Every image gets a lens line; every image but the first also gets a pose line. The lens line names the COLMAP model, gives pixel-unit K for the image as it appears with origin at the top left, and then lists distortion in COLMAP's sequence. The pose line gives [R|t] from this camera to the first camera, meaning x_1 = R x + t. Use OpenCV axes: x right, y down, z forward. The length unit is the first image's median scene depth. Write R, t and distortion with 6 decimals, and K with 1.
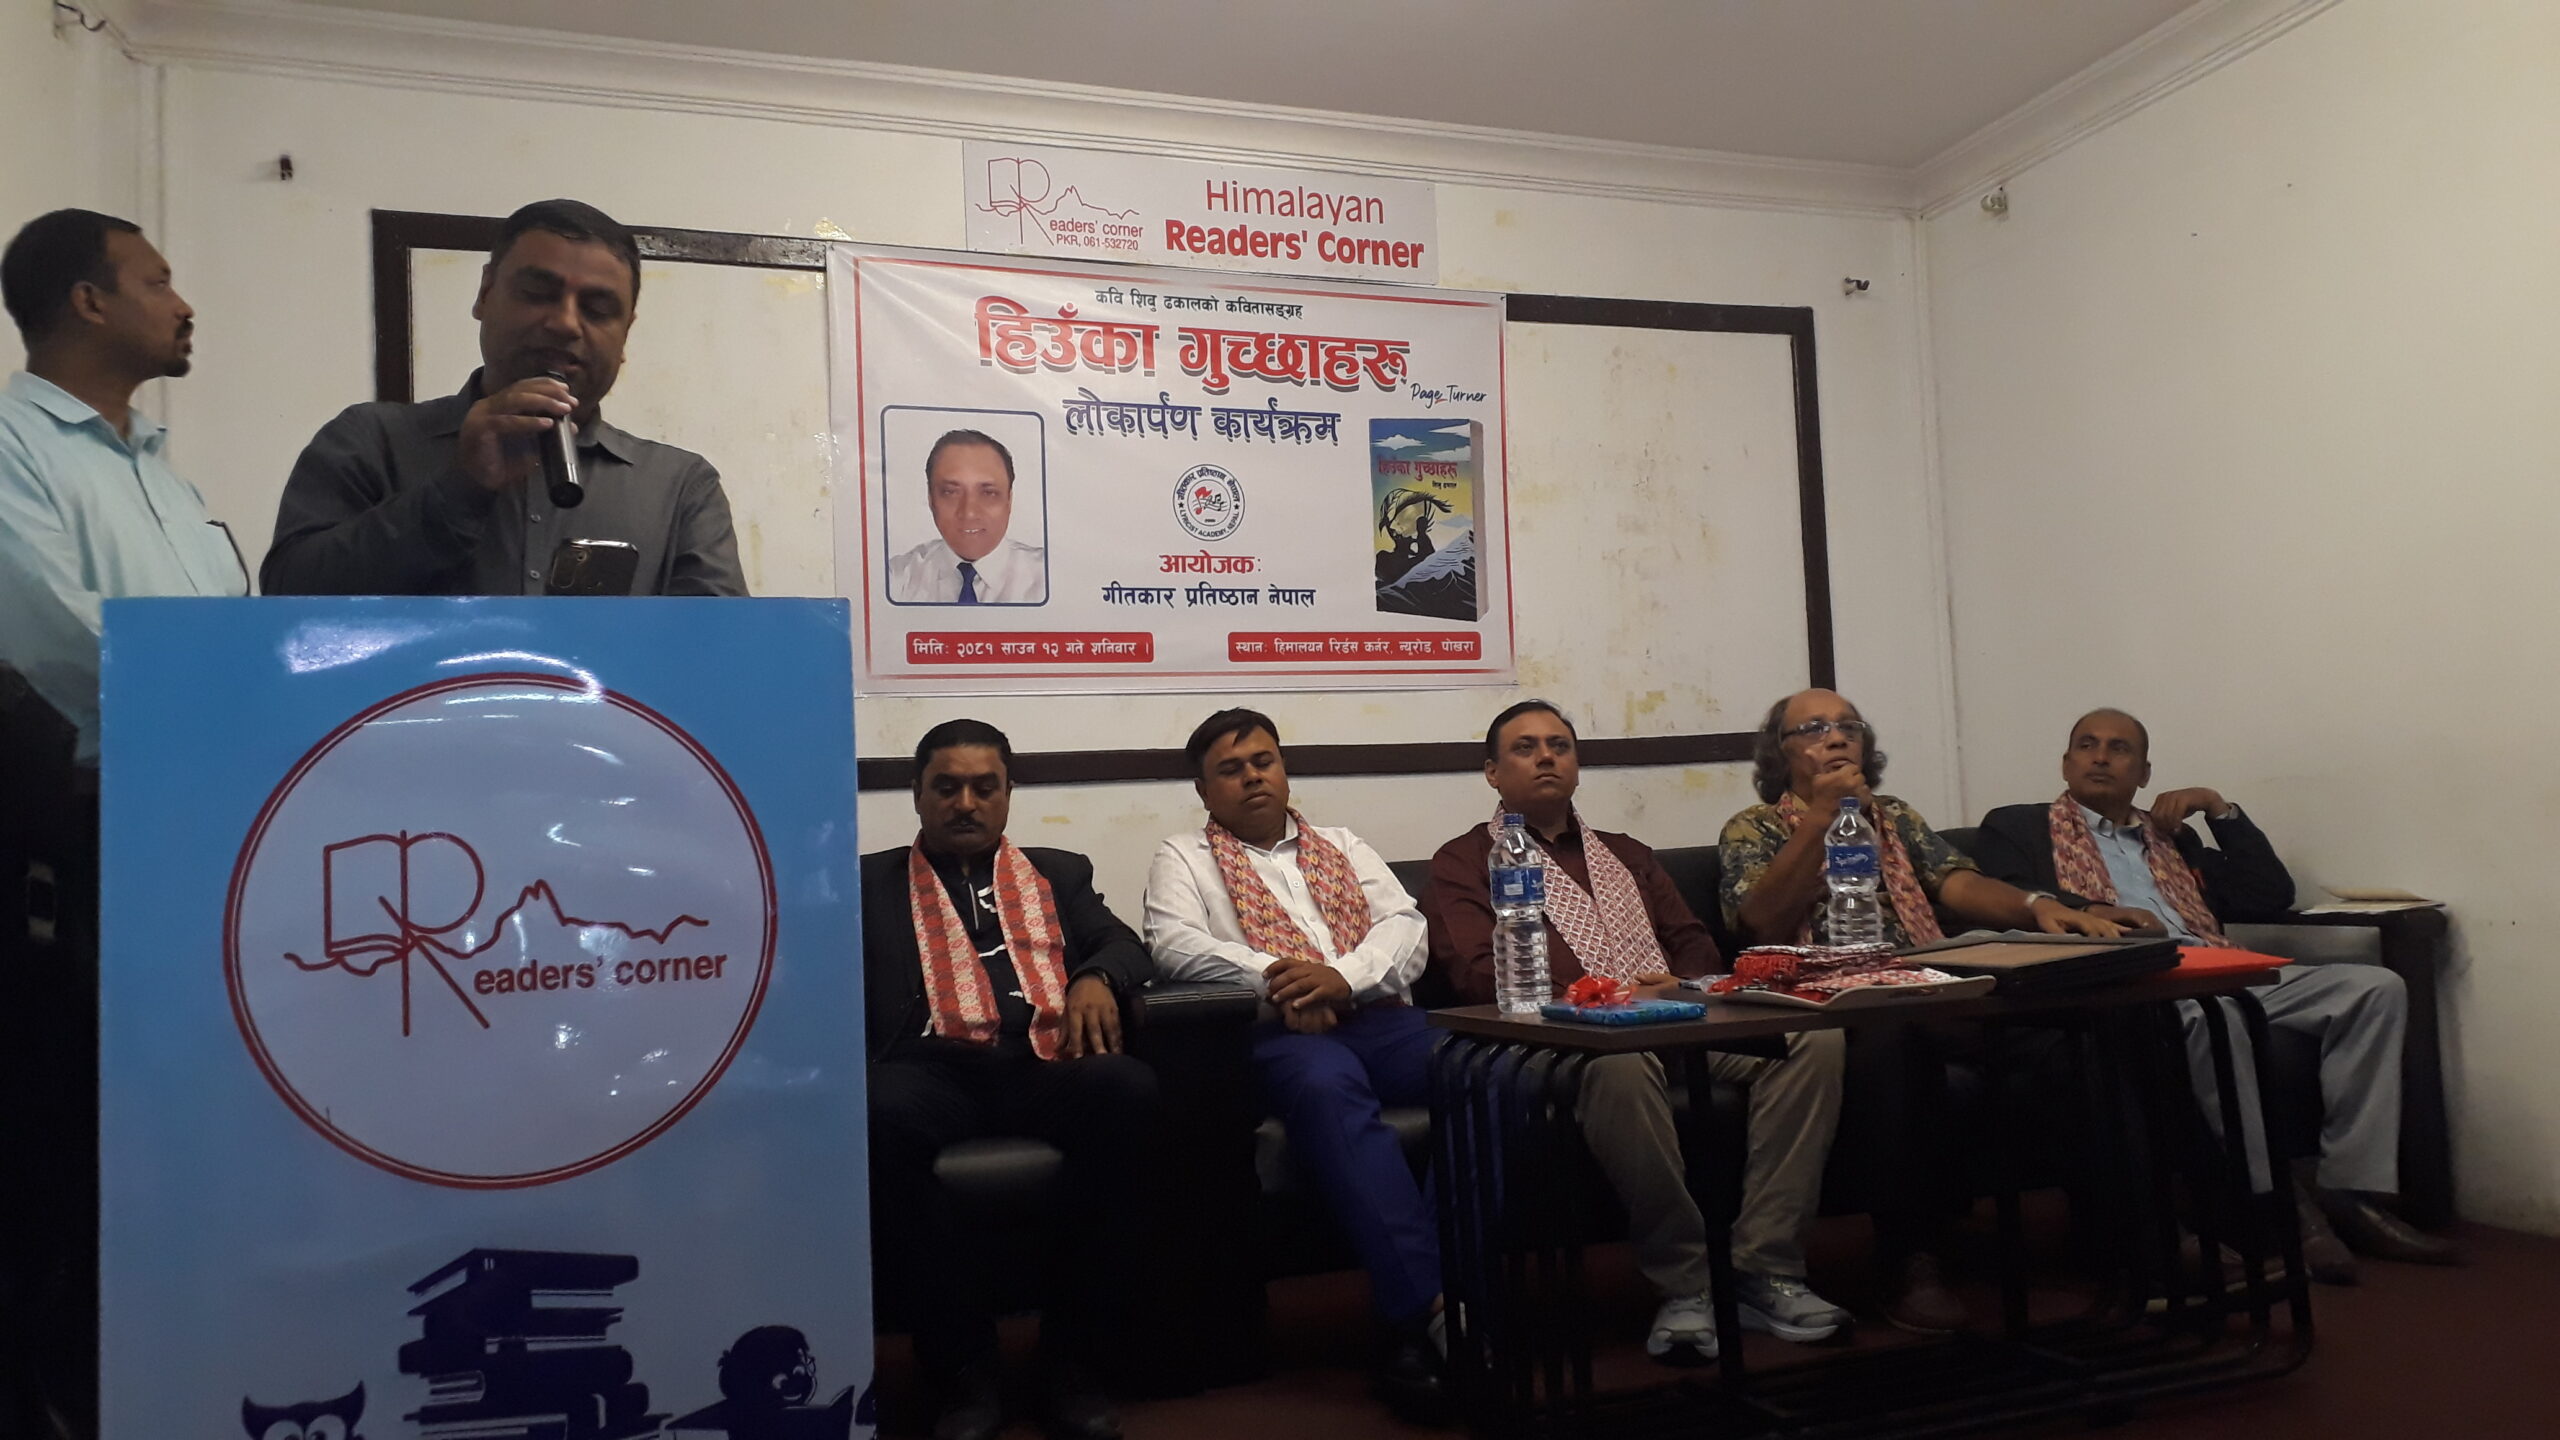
lens RADIAL K [[1982.9, 0, 1273.2], [0, 1982.9, 701.1], [0, 0, 1]] dist [0.271102, -0.792479]
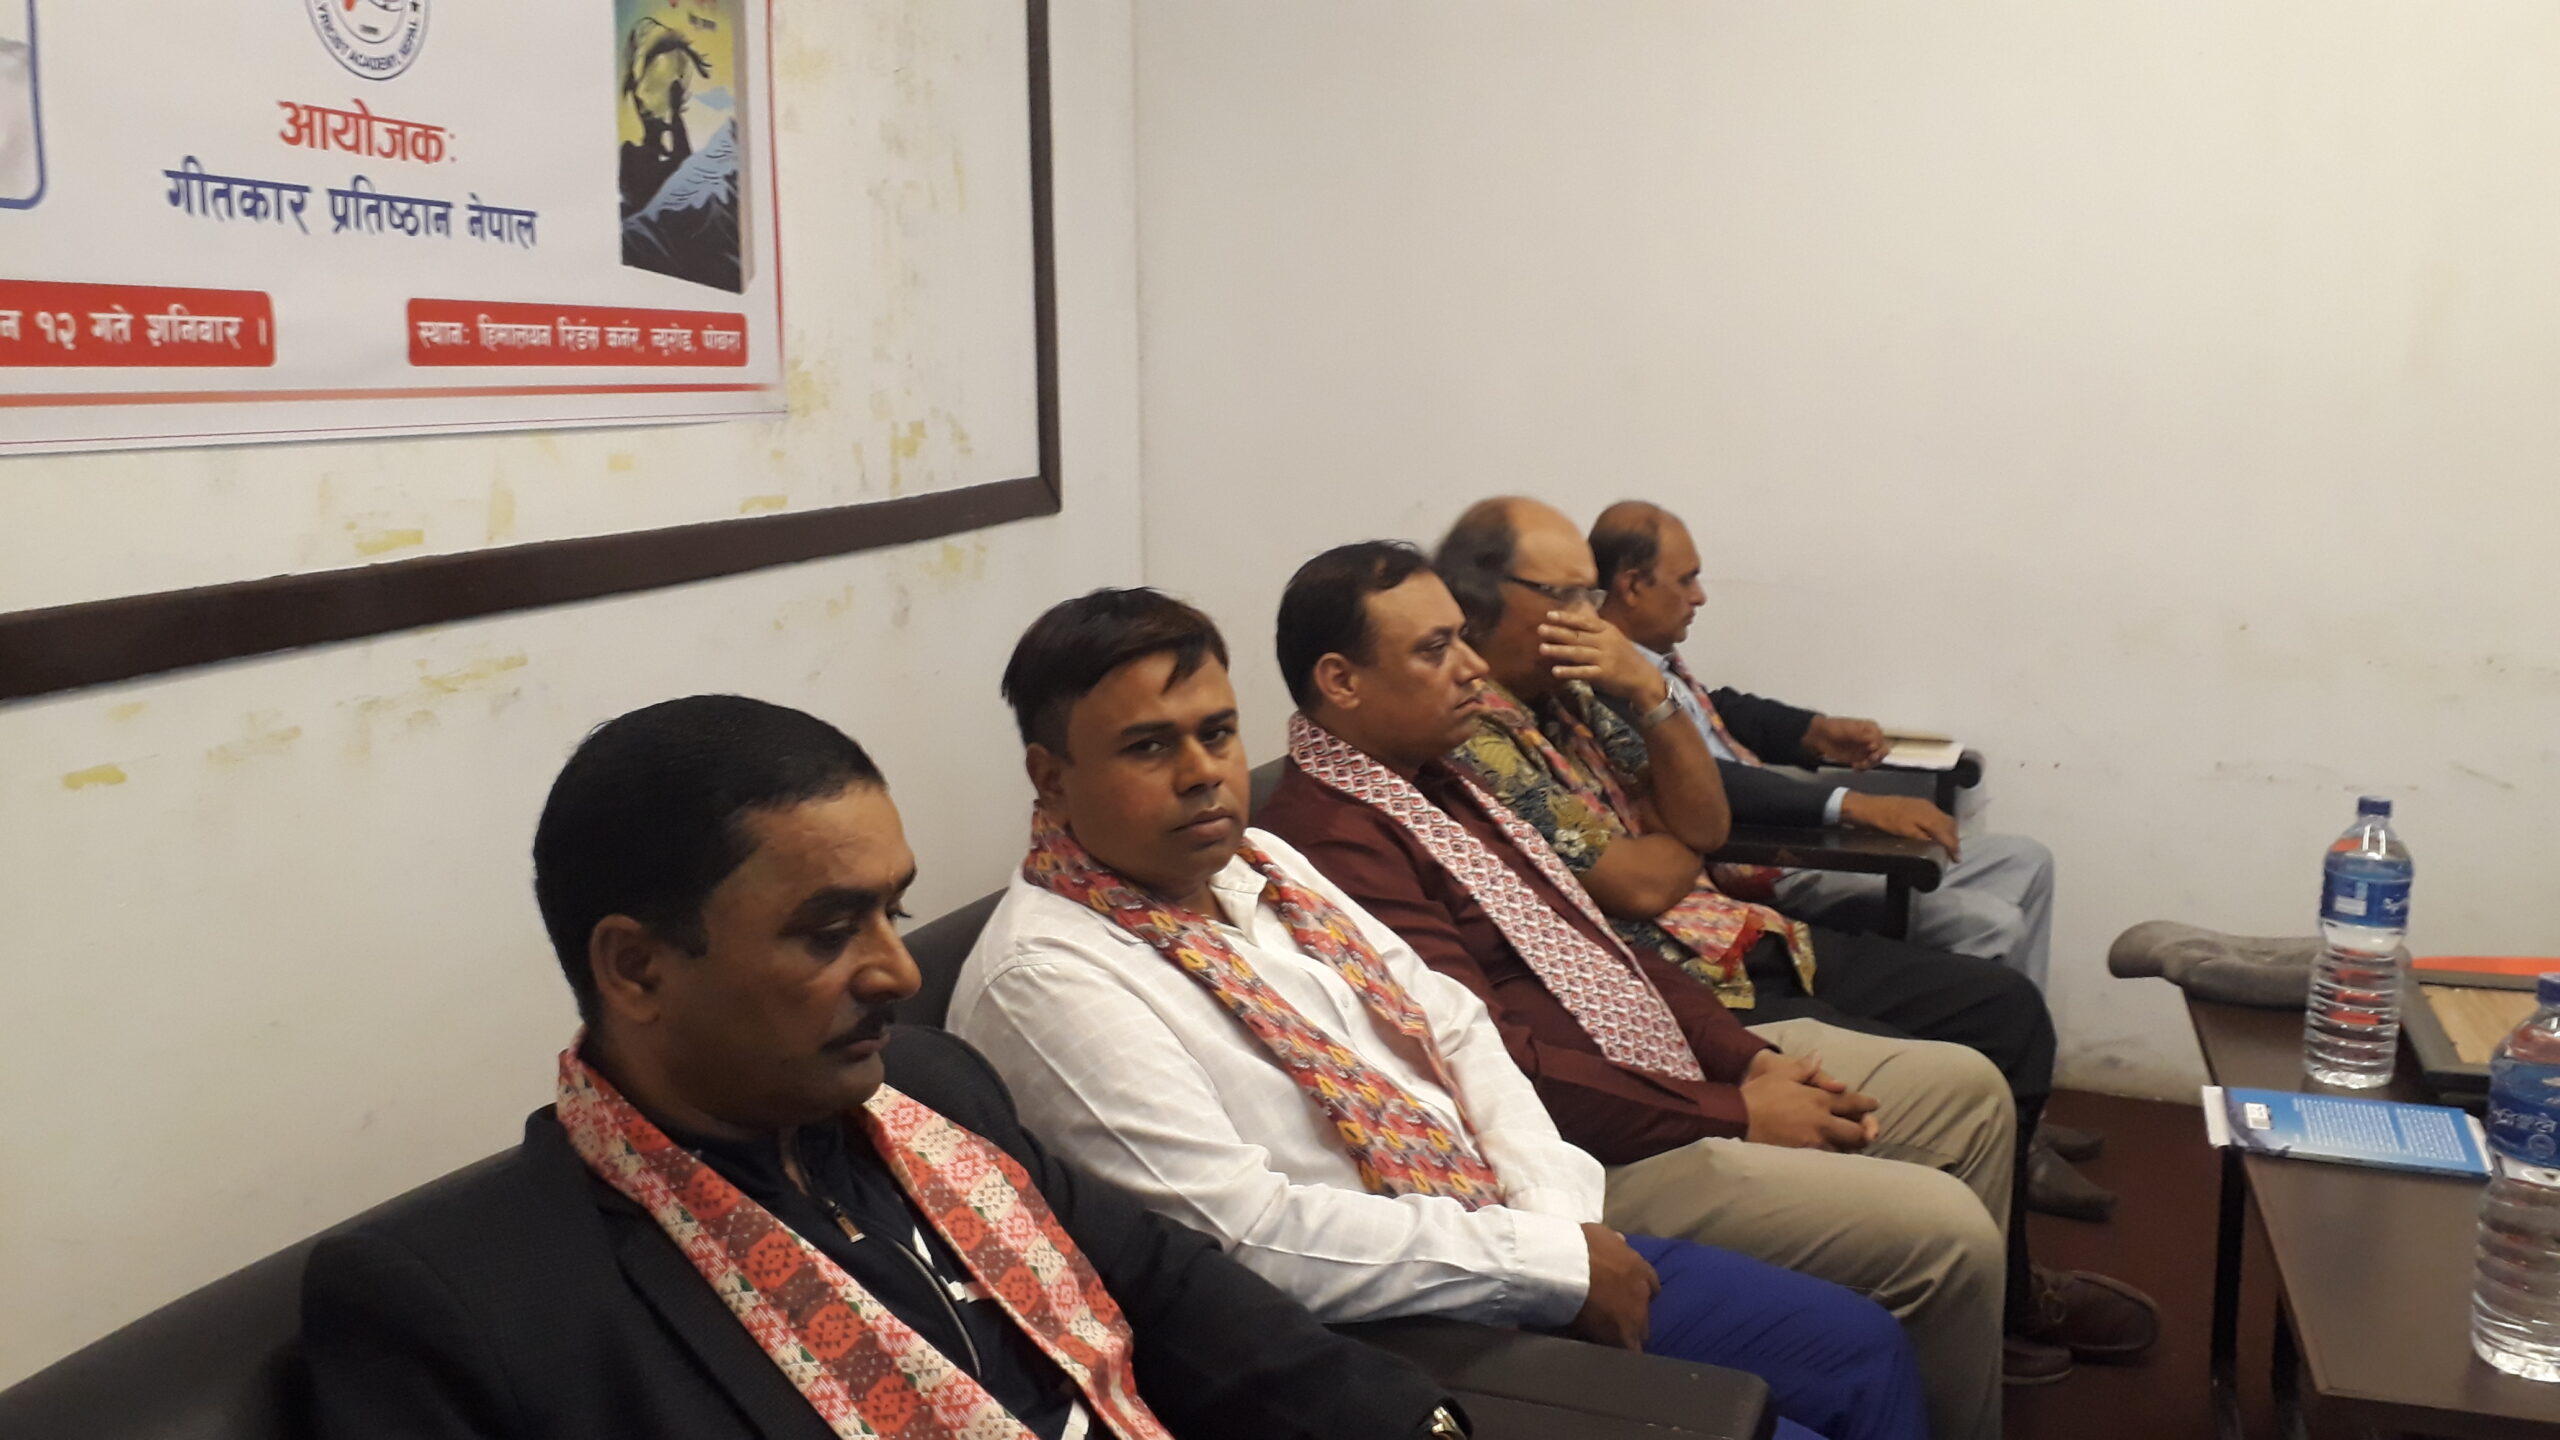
lens RADIAL K [[2076.3, 0, 1272.5], [0, 2076.3, 673.1], [0, 0, 1]] dist [-0.004595, -0.002319]
pose [[0.634566, -0.072193, 0.769489, -0.254721], [-0.073637, 0.985451, 0.153179, -0.036628], [-0.769352, -0.153865, 0.620018, 0.543701]]
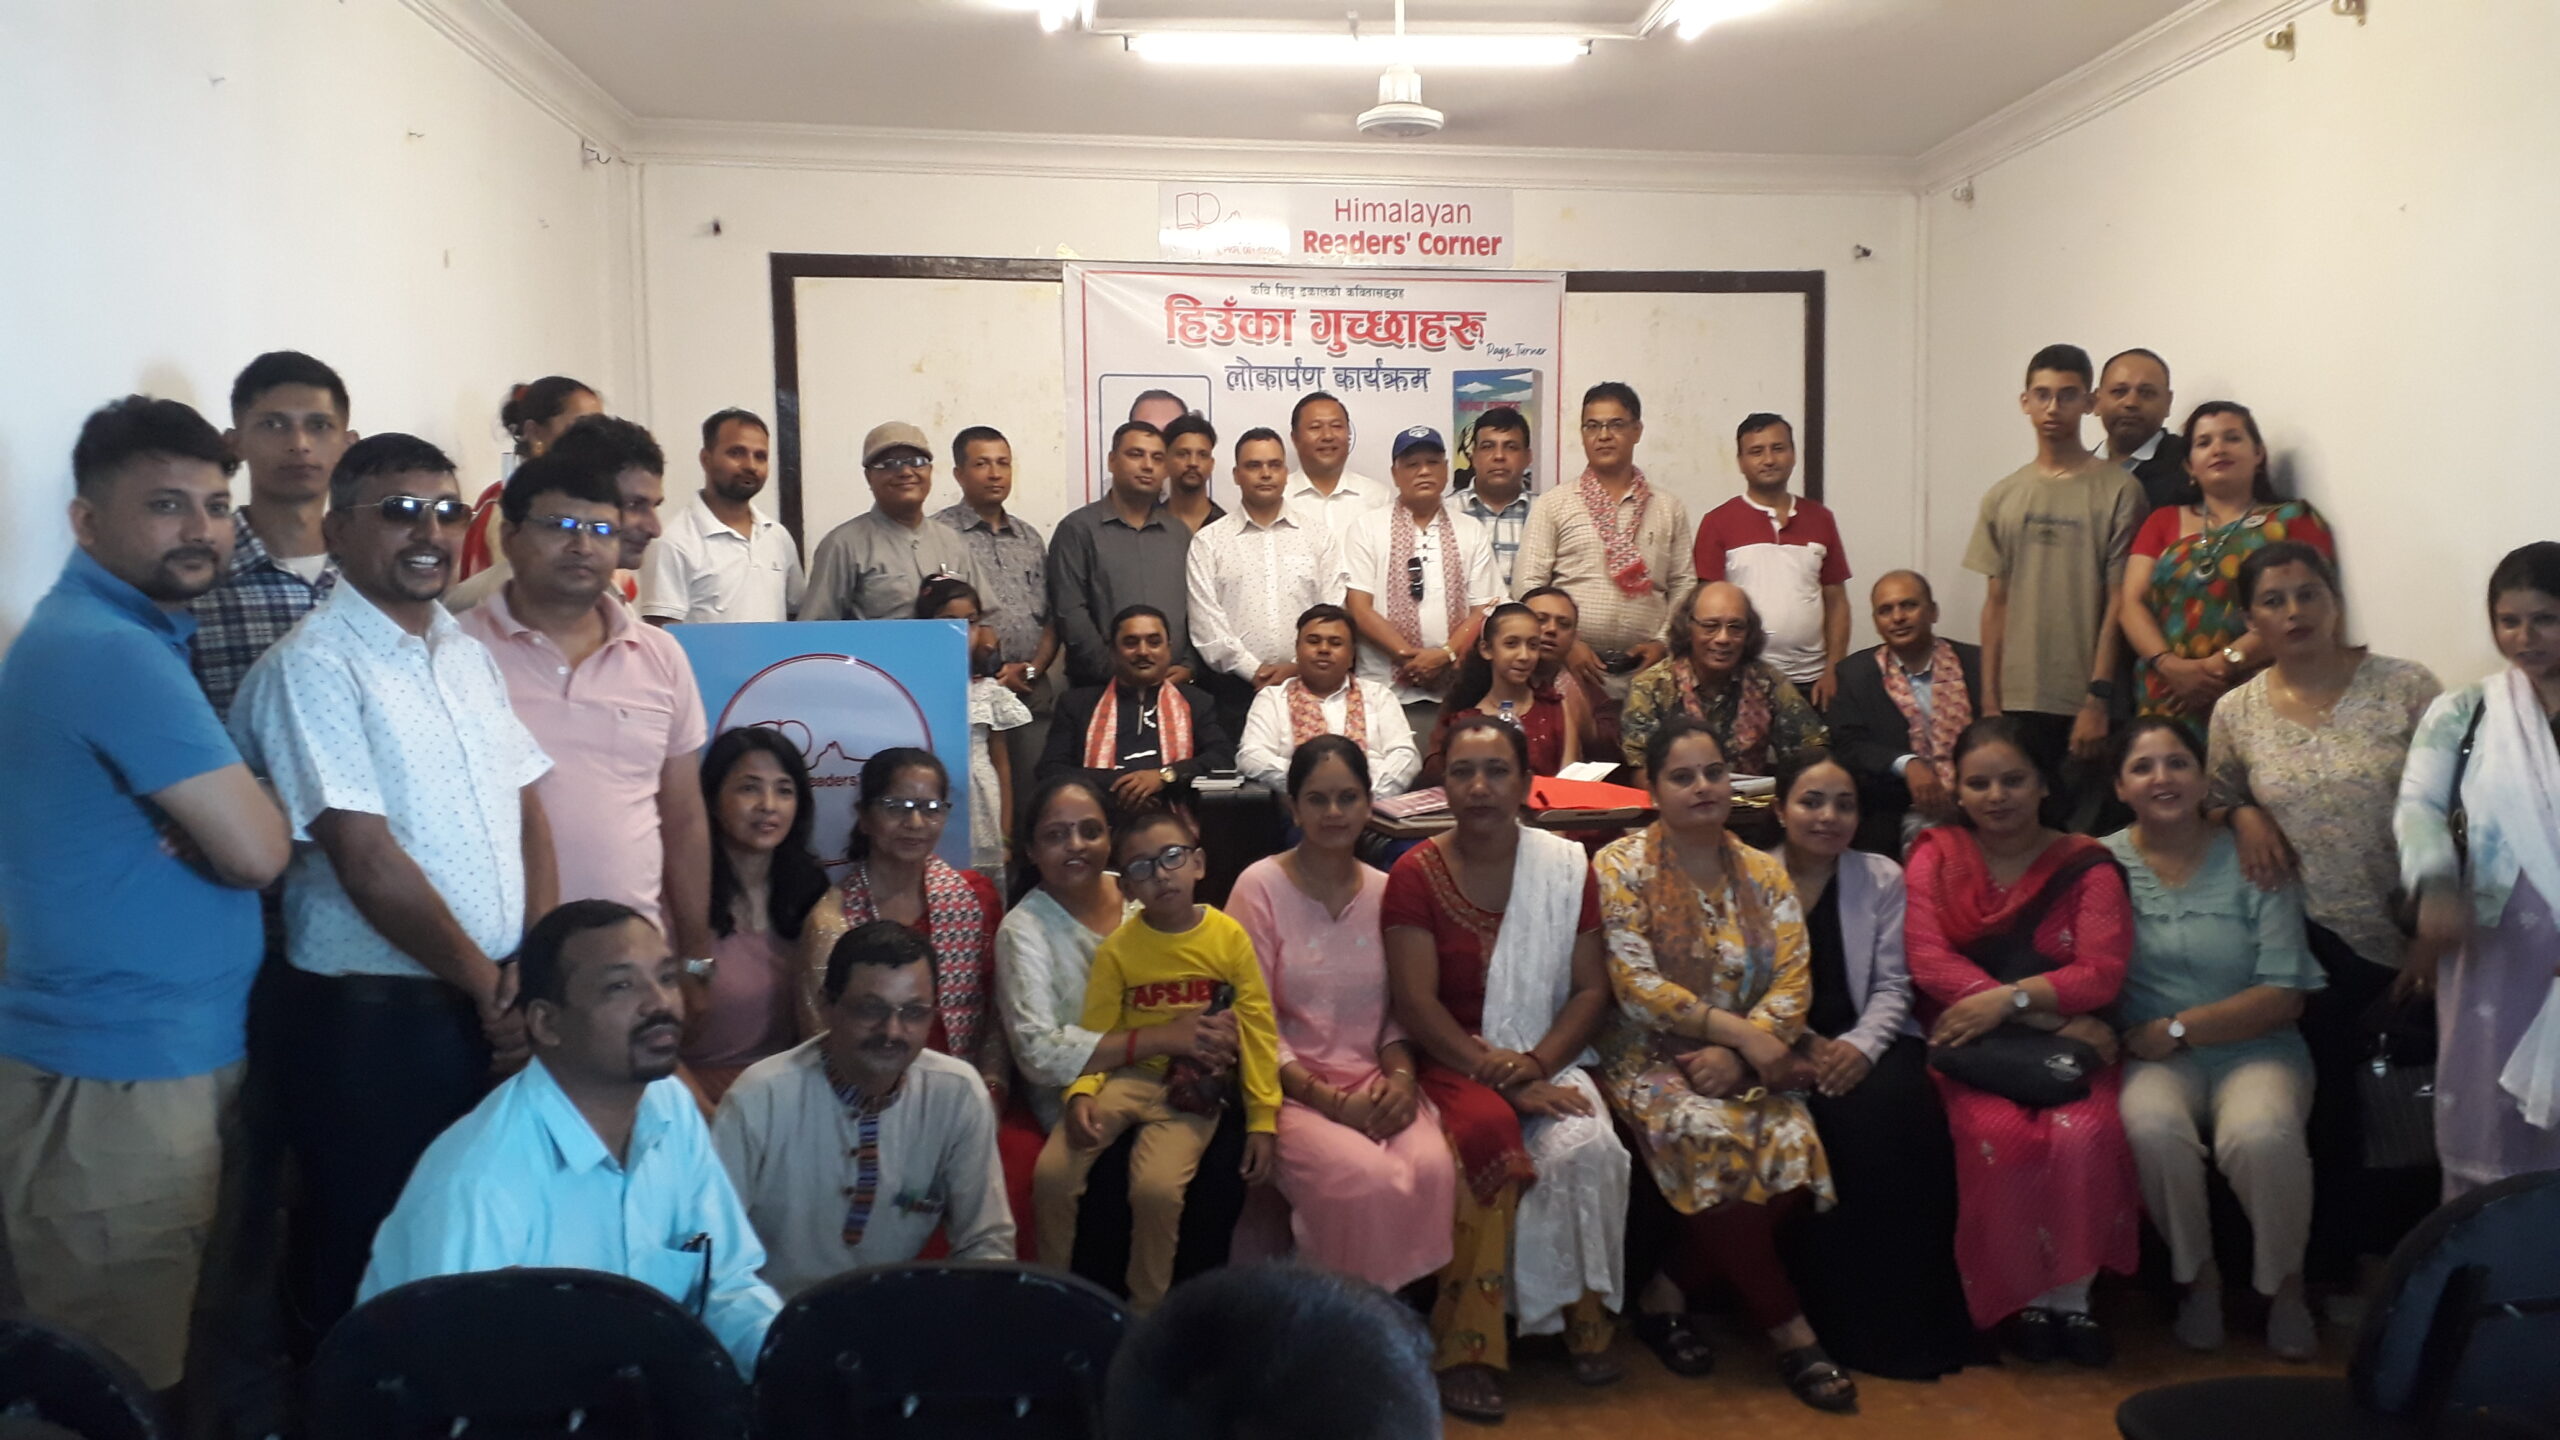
lens RADIAL K [[1982.9, 0, 1273.2], [0, 1982.9, 701.1], [0, 0, 1]] dist [0.271102, -0.792479]
pose [[0.983044, 0.039467, -0.179074, 0.184859], [-0.018039, 0.992641, 0.119744, -0.080142], [0.182482, -0.114483, 0.976521, -0.396217]]
